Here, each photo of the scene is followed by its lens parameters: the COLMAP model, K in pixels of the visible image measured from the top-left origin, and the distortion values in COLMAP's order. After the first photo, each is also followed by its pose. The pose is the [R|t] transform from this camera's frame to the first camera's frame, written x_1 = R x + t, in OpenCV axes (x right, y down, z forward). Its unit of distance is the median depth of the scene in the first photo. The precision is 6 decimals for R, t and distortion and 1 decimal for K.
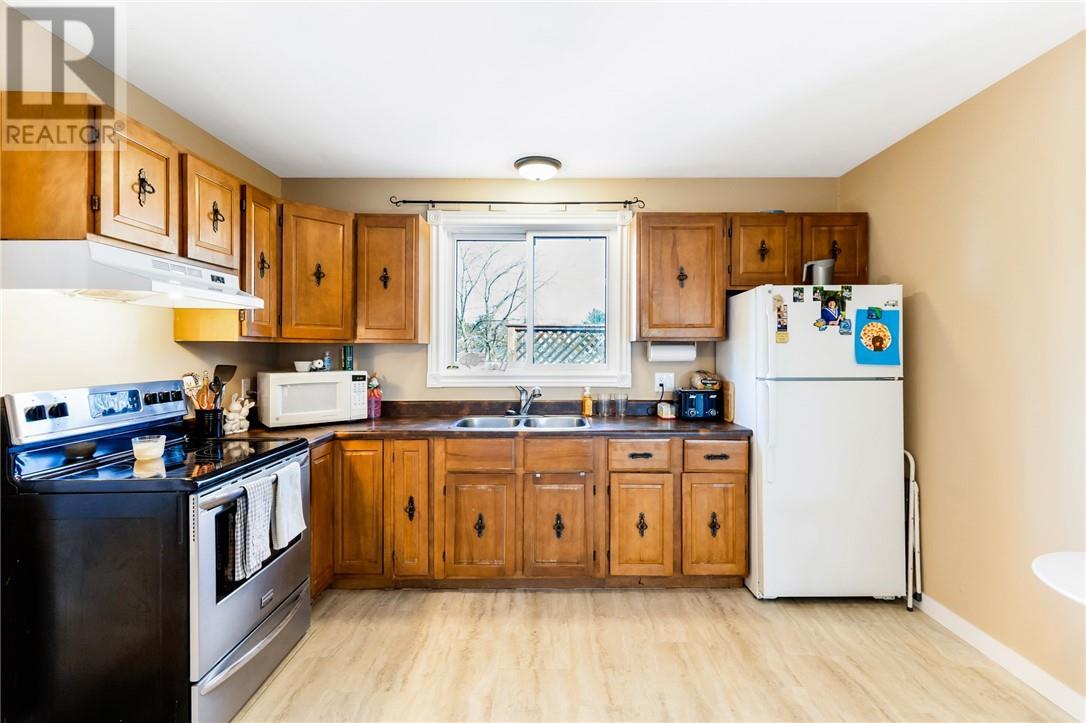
lens RADIAL K [[472.8, 0, 539.7], [0, 472.8, 350.4], [0, 0, 1]] dist [0.004646, -0.001037]
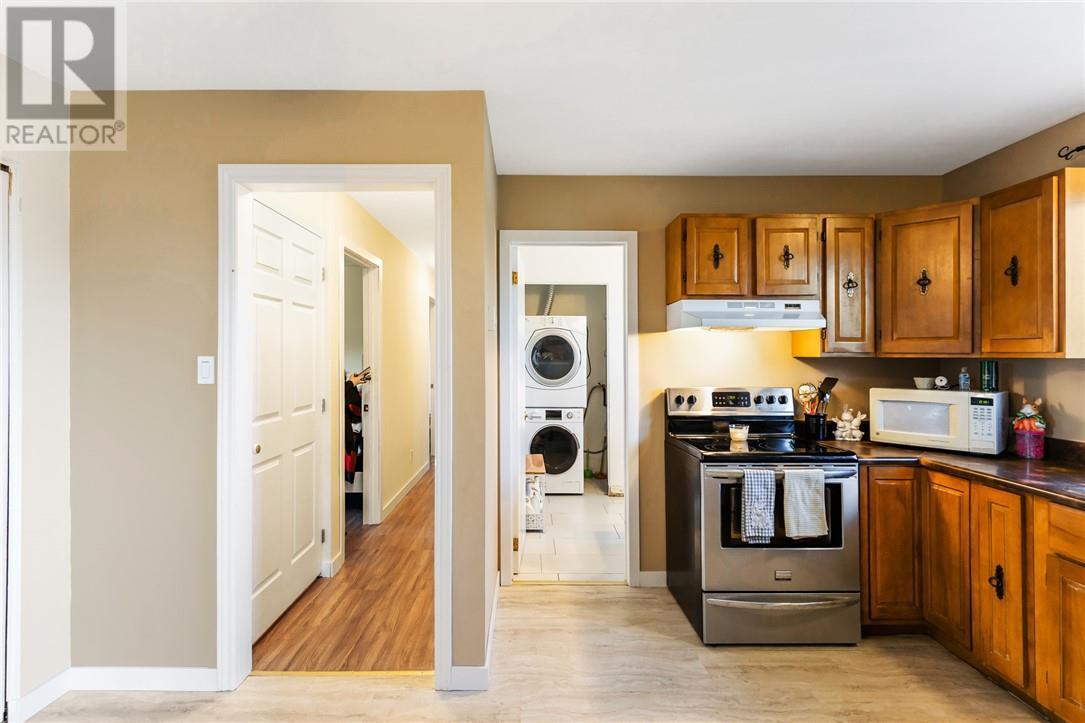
lens RADIAL K [[472.4, 0, 538.6], [0, 472.4, 360.6], [0, 0, 1]] dist [0.004646, -0.001037]
pose [[0.073682, 0.008017, -0.997250, 0.402490], [-0.005663, 0.999955, 0.007621, -0.014209], [0.997266, 0.005086, 0.073724, 0.219026]]
